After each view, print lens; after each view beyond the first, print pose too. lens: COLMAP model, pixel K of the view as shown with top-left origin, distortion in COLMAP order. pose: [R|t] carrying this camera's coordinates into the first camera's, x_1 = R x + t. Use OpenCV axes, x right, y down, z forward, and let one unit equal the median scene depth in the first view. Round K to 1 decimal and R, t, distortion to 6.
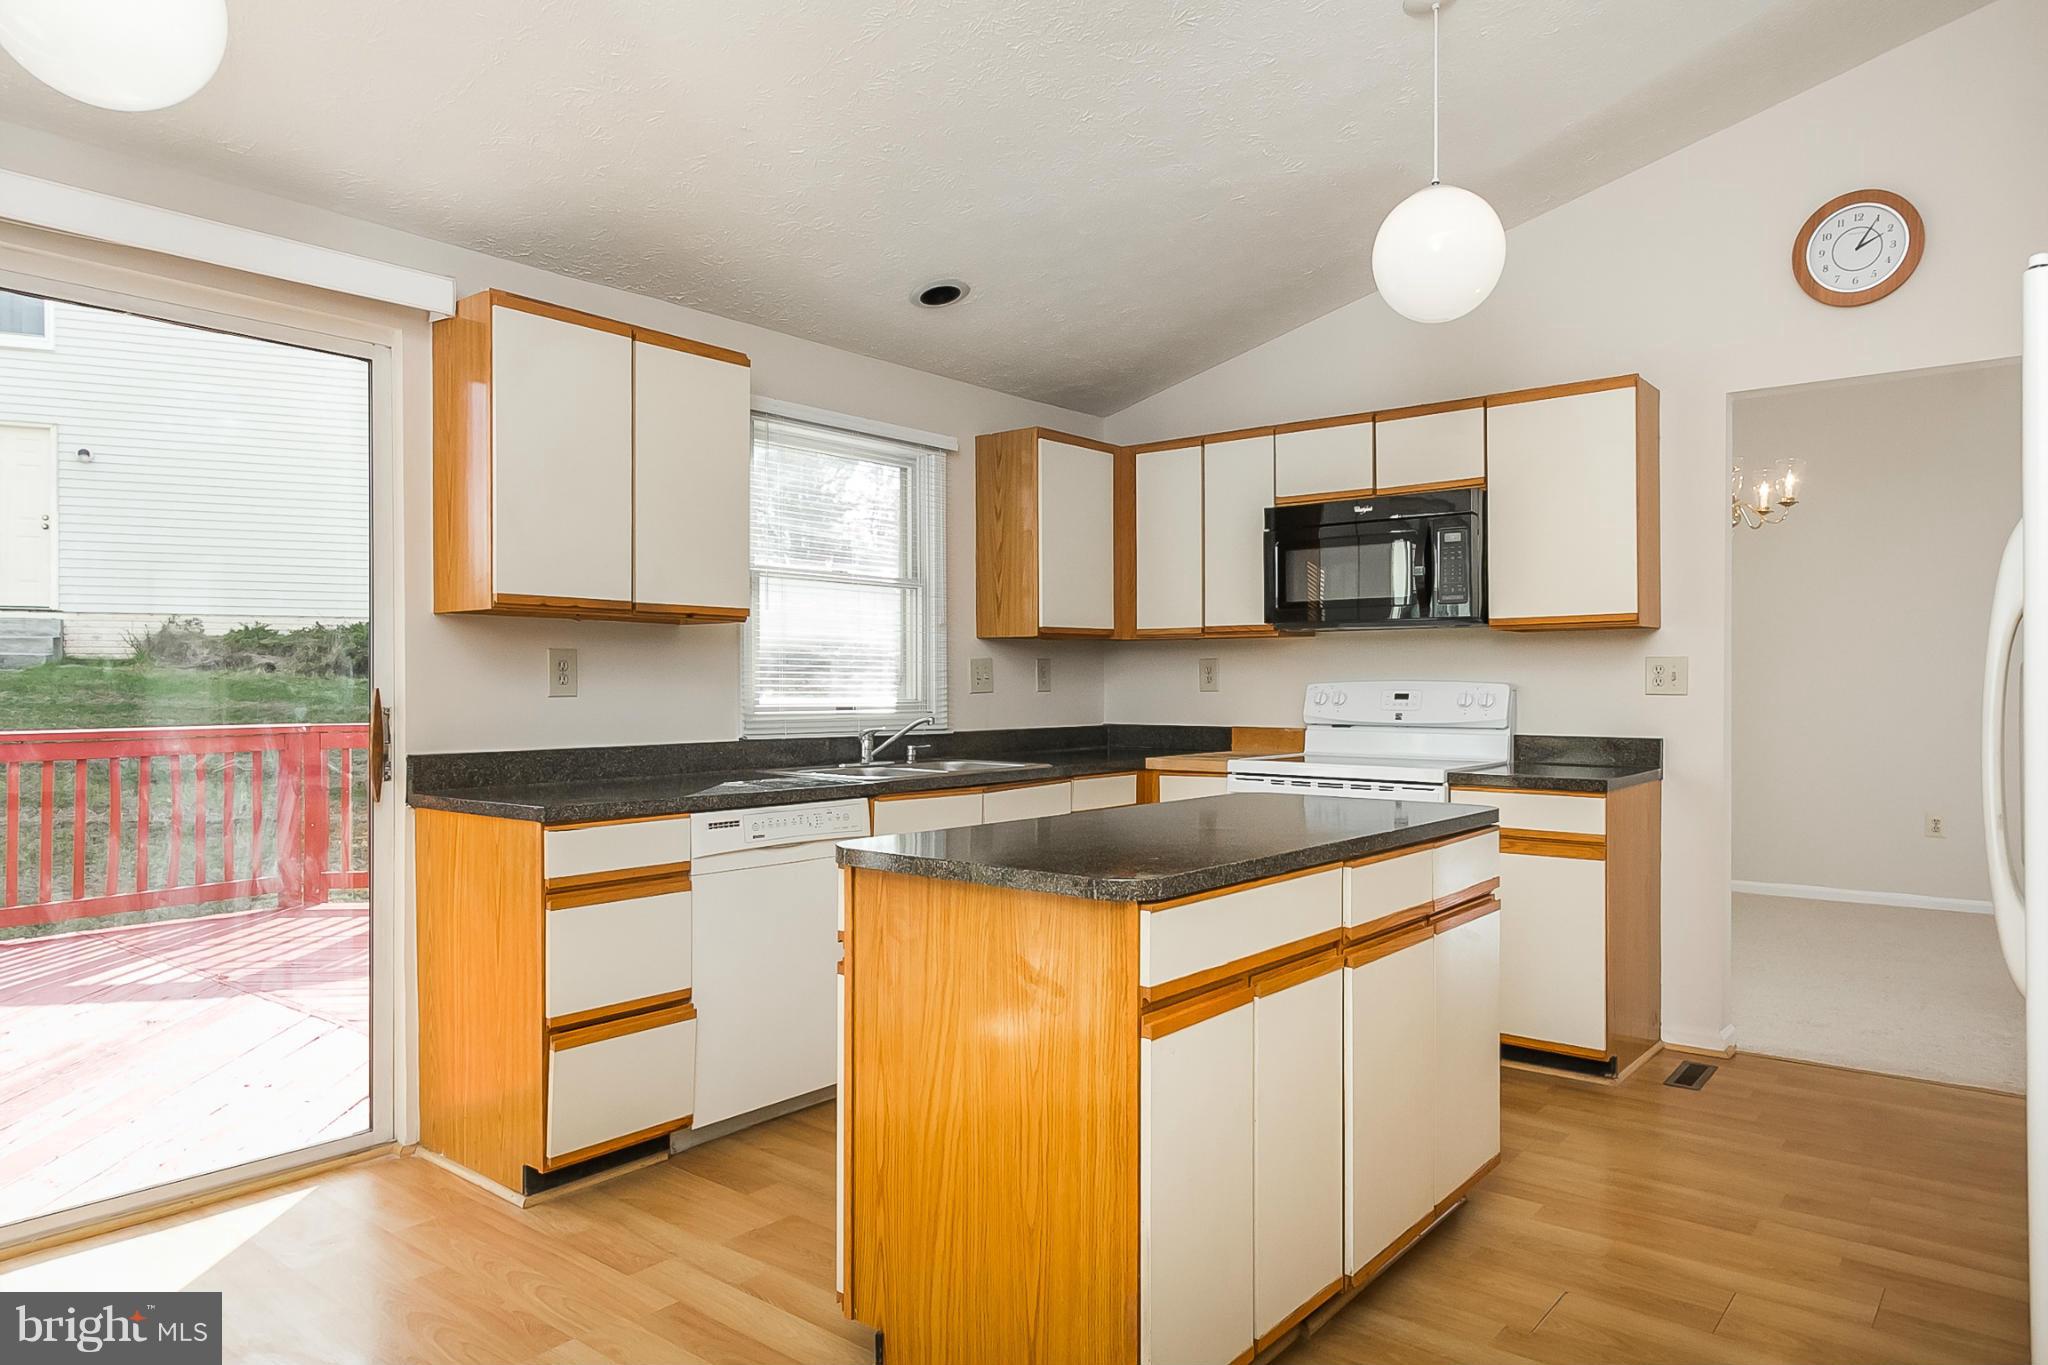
lens RADIAL K [[1295.6, 0, 1024.0], [0, 1295.6, 682.5], [0, 0, 1]] dist [0.007727, 0.001787]
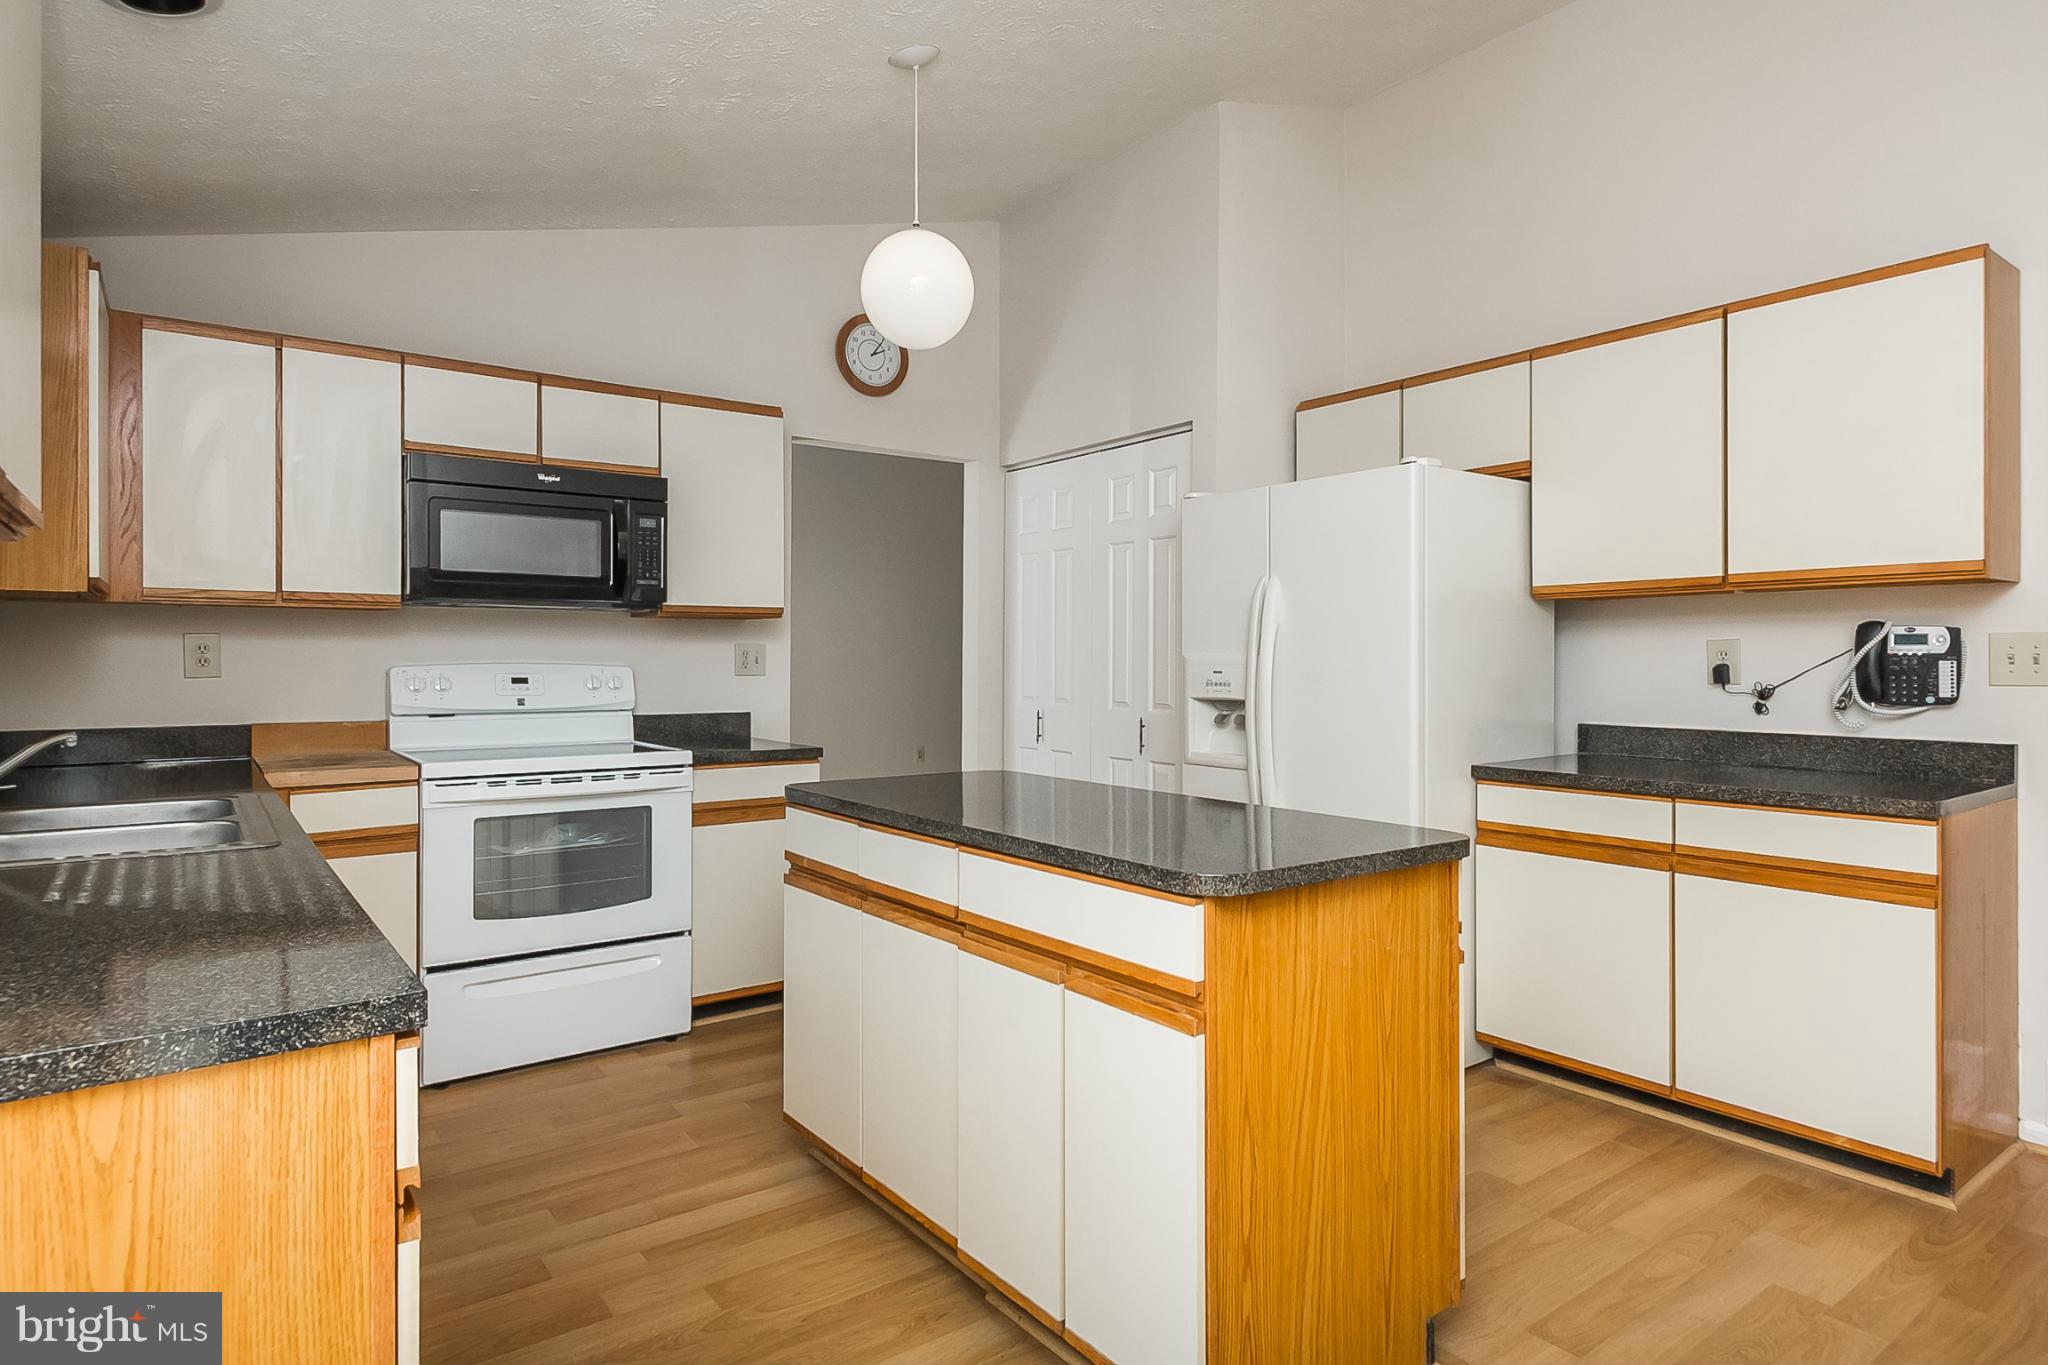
lens RADIAL K [[1125.7, 0, 1025.3], [0, 1125.7, 661.0], [0, 0, 1]] dist [-0.000954, -0.000486]
pose [[0.239588, -0.000199, 0.970875, -0.492627], [-0.001049, 0.999999, 0.000464, -0.004951], [-0.970874, -0.001129, 0.239587, 0.544937]]
